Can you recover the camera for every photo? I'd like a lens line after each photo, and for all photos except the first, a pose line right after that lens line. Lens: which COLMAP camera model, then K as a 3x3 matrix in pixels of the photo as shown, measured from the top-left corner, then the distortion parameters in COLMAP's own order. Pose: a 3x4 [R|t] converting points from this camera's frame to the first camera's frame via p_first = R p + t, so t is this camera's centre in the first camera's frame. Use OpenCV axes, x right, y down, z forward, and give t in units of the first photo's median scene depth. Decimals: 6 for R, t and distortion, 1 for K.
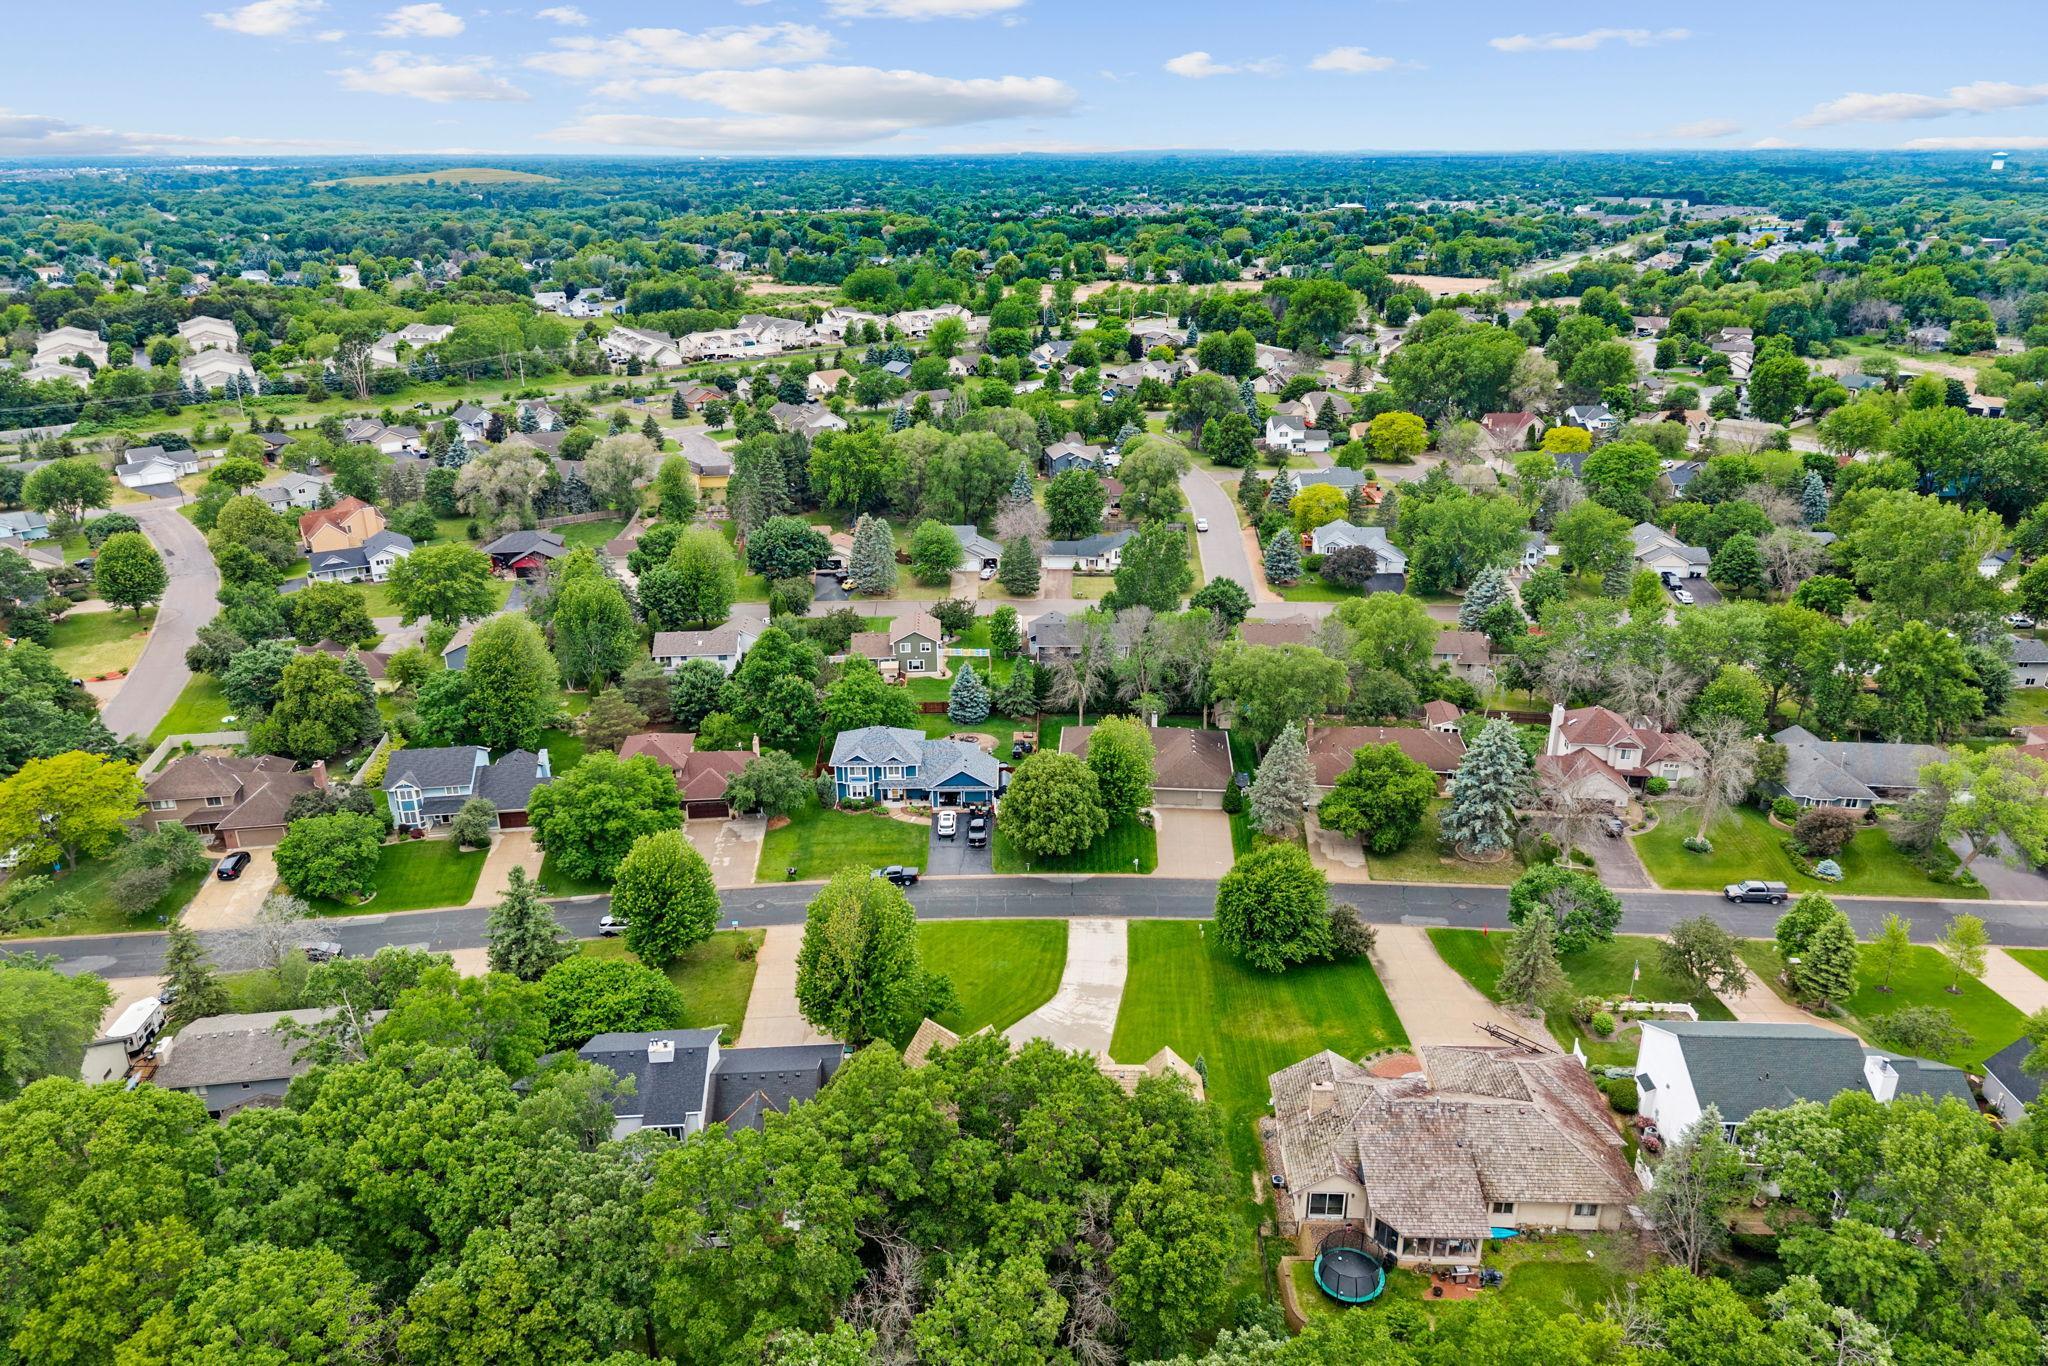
lens RADIAL K [[1349.4, 0, 1017.9], [0, 1349.4, 681.4], [0, 0, 1]] dist [0.035403, -0.043802]
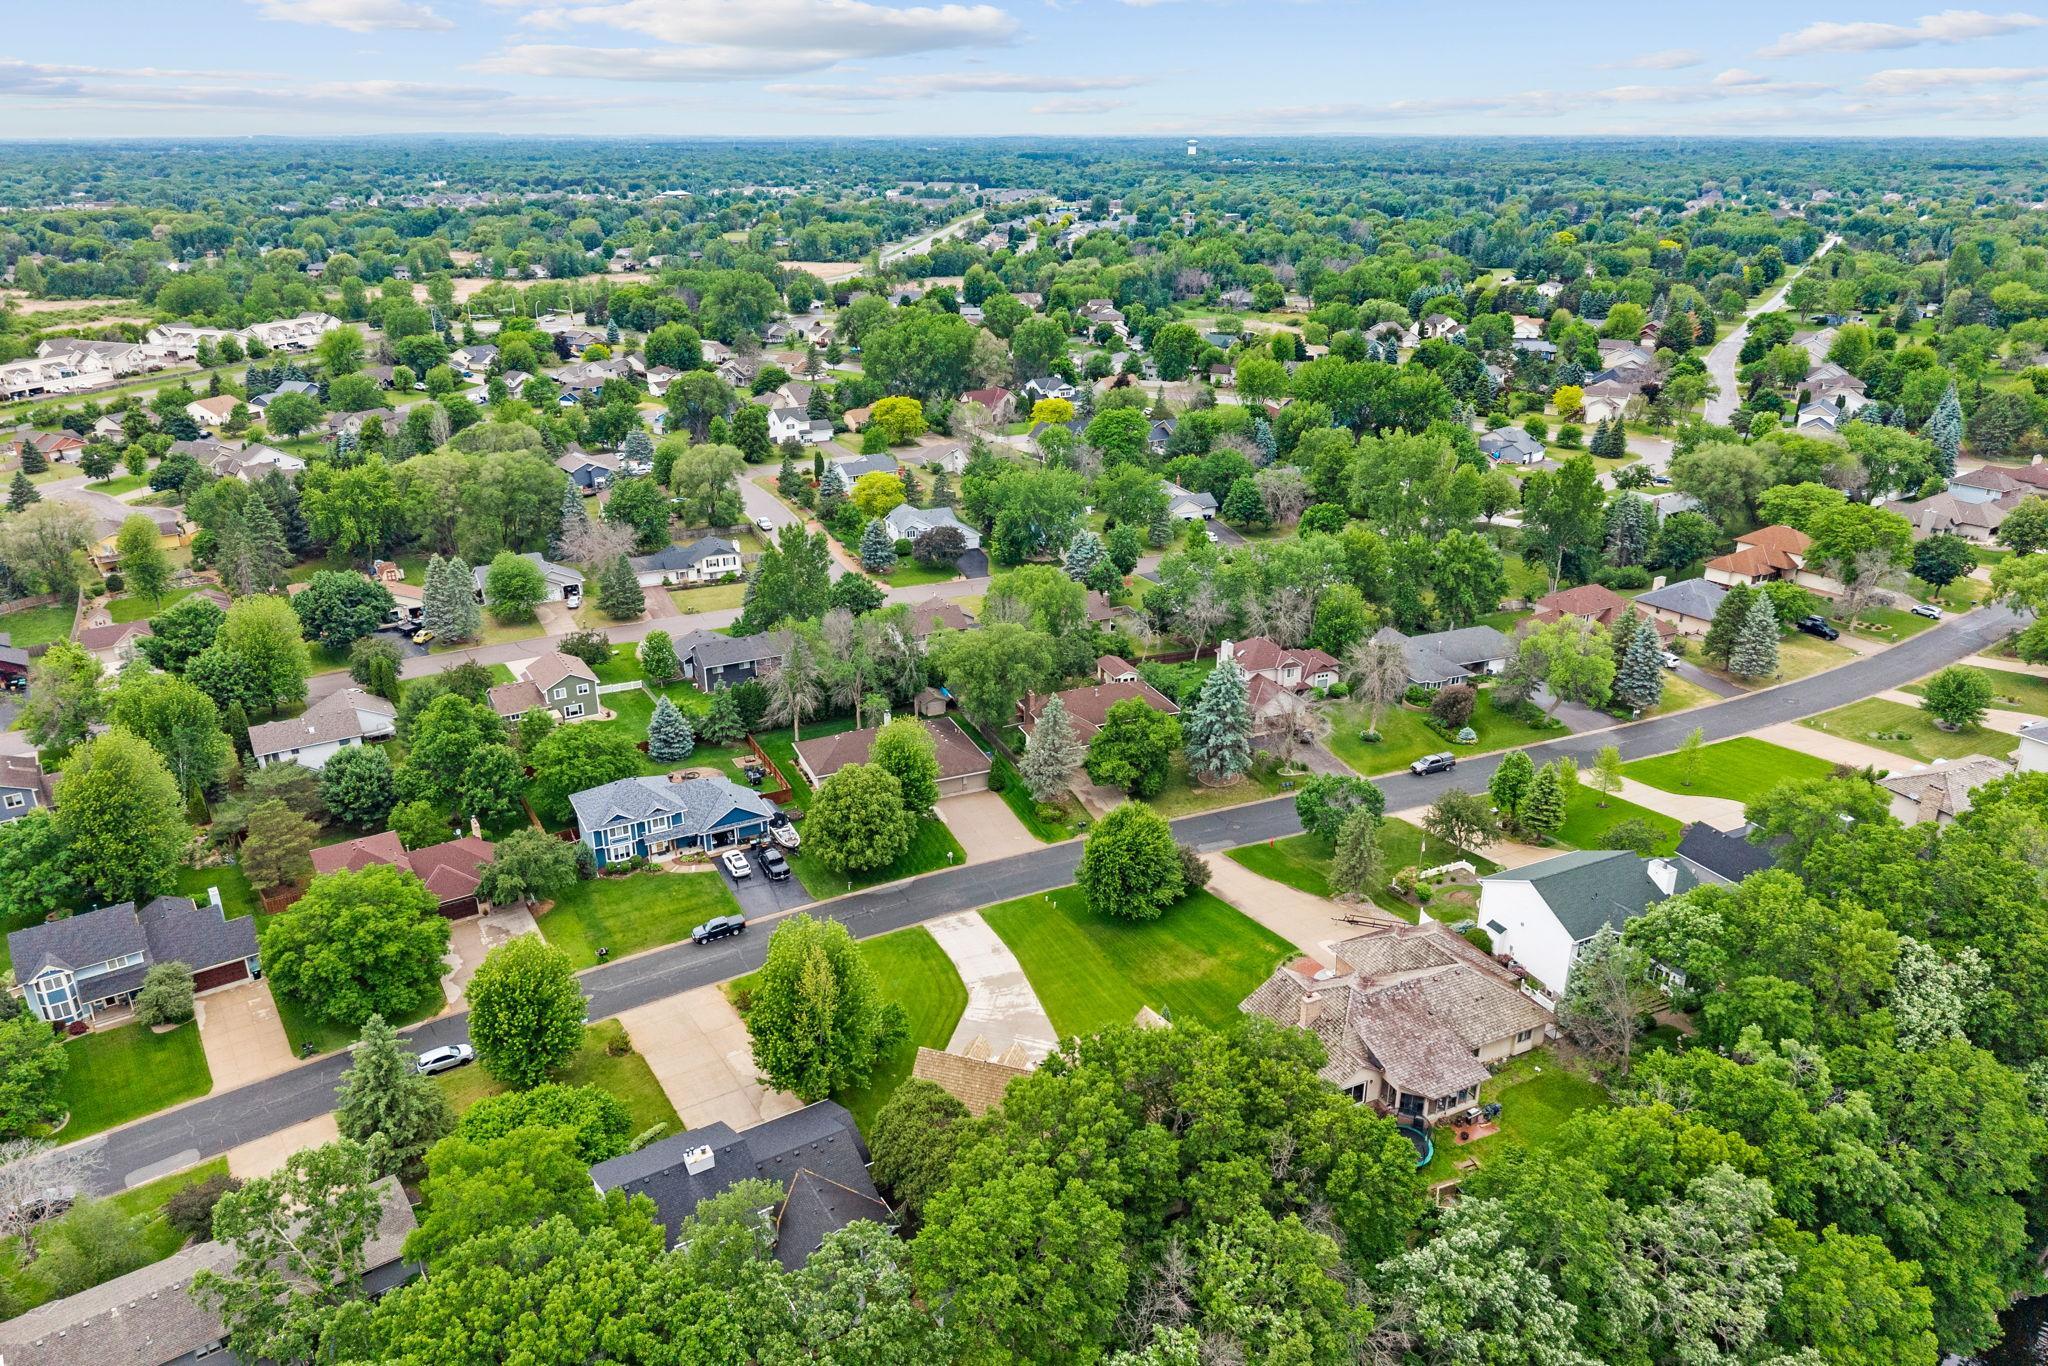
lens RADIAL K [[1349.4, 0, 1017.9], [0, 1349.4, 681.4], [0, 0, 1]] dist [0.035403, -0.043802]
pose [[0.888913, -0.169351, 0.425622, -0.156970], [0.165453, 0.985124, 0.046423, -0.019525], [-0.427152, 0.029154, 0.903710, 0.029544]]
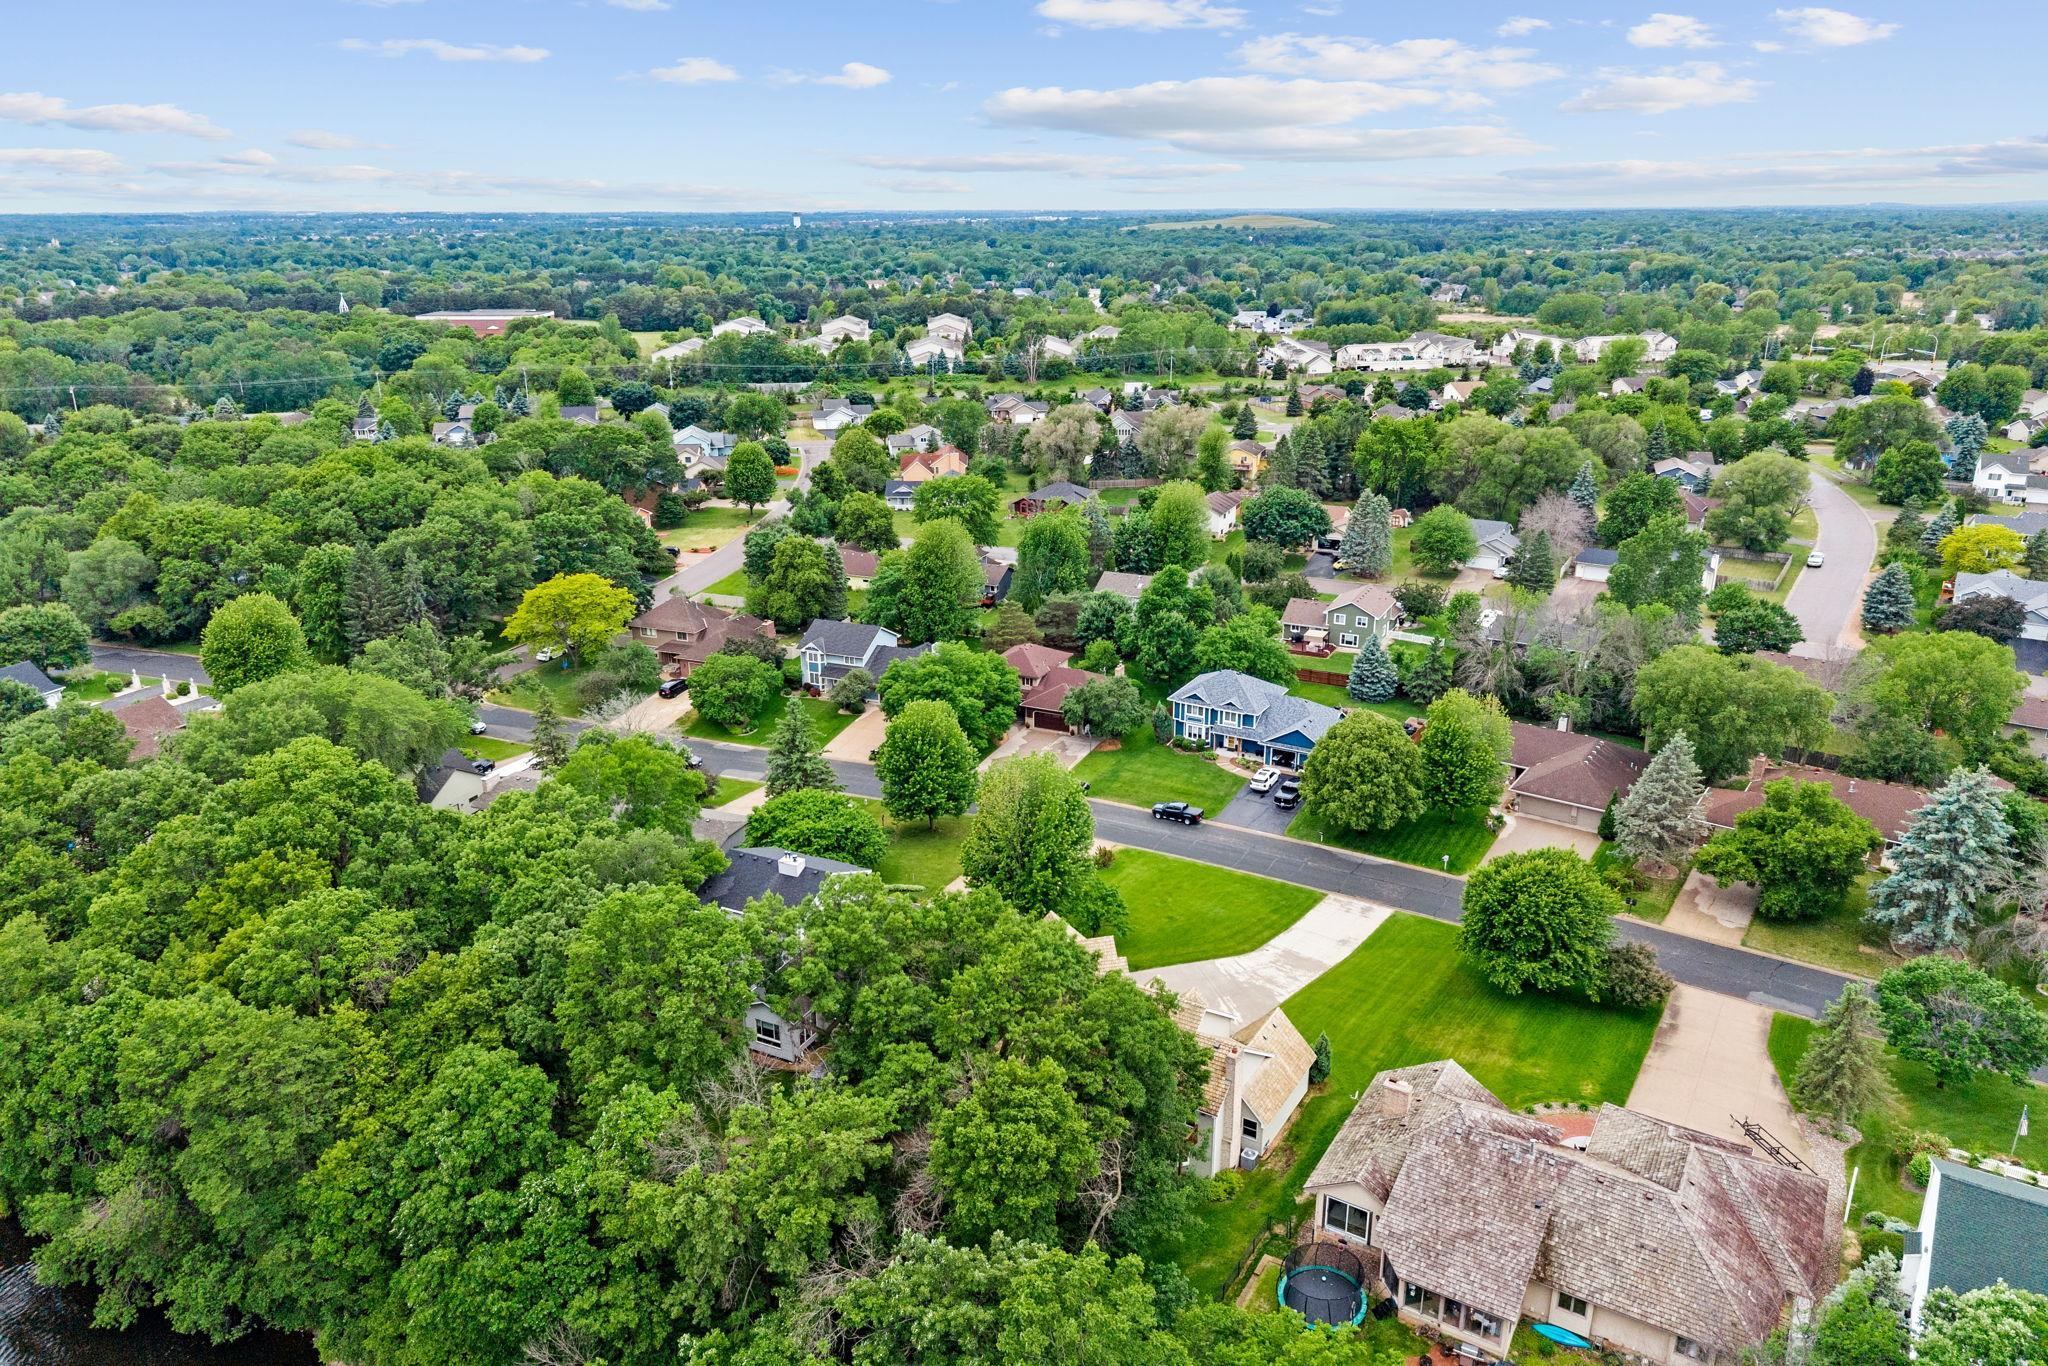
lens RADIAL K [[1342.5, 0, 1024.0], [0, 1342.5, 683.0], [0, 0, 1]] dist [0.073846, -0.092435]
pose [[0.866375, 0.166366, -0.470868, 0.137099], [-0.180177, 0.983505, 0.015973, 0.033848], [0.465759, 0.071001, 0.882059, 0.063784]]
